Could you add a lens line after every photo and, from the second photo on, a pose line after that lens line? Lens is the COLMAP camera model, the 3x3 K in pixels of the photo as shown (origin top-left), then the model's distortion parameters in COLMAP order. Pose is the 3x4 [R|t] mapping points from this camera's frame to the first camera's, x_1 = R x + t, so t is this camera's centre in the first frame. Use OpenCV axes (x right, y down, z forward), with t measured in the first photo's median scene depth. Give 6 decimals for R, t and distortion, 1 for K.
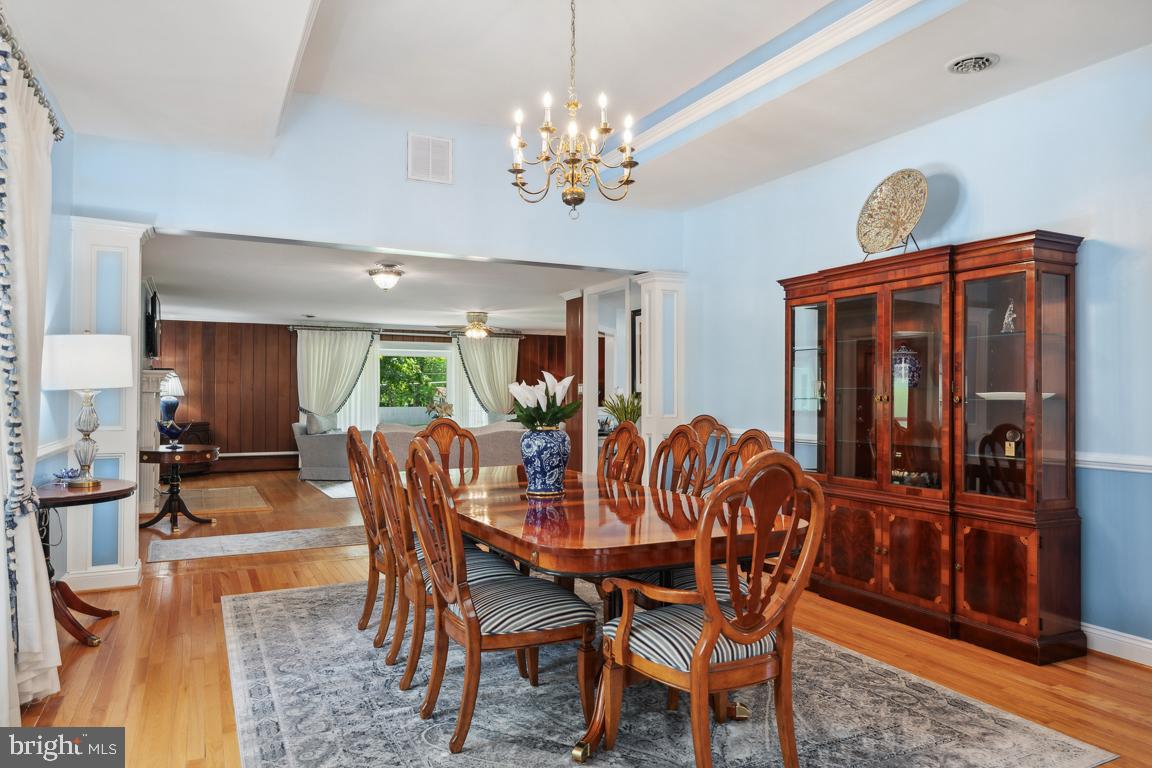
lens RADIAL K [[780.0, 0, 576.7], [0, 780.0, 366.8], [0, 0, 1]] dist [0.004667, 0.001834]
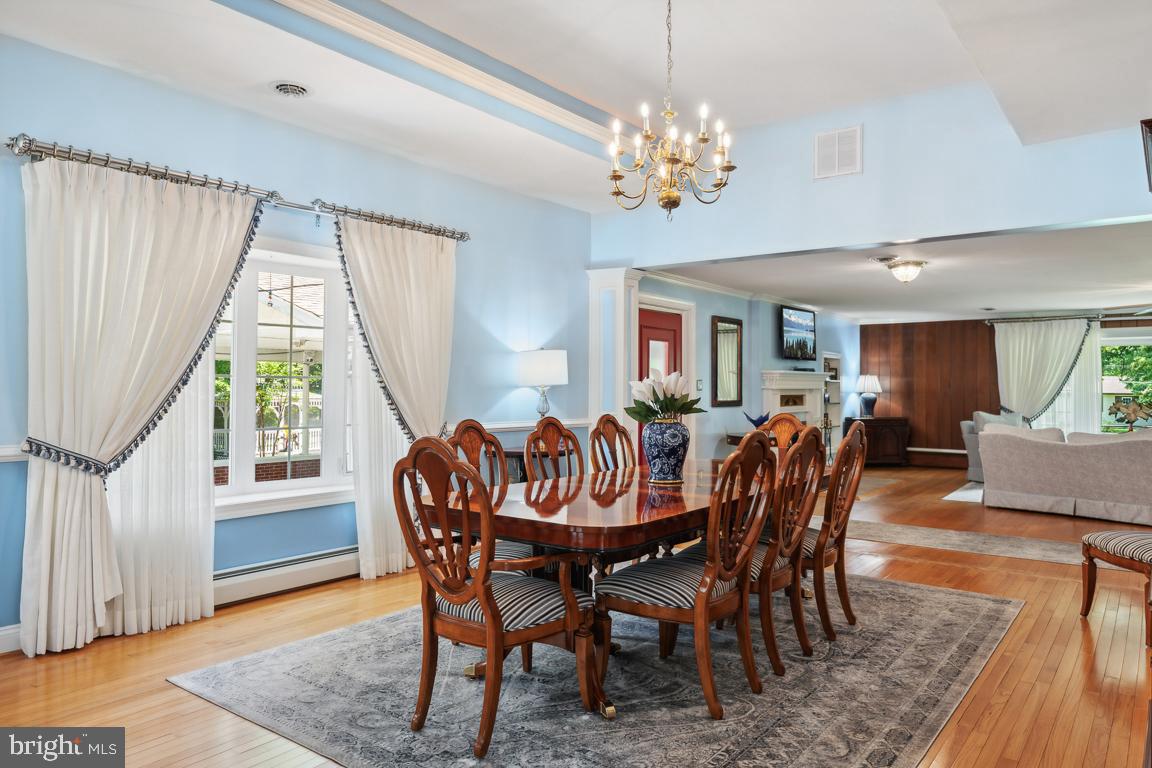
lens RADIAL K [[780.0, 0, 576.7], [0, 780.0, 366.8], [0, 0, 1]] dist [0.004667, 0.001834]
pose [[0.449728, -0.023279, -0.892862, 0.269645], [0.025701, 0.999584, -0.013116, 0.004622], [0.892796, -0.017049, 0.450139, 0.126746]]
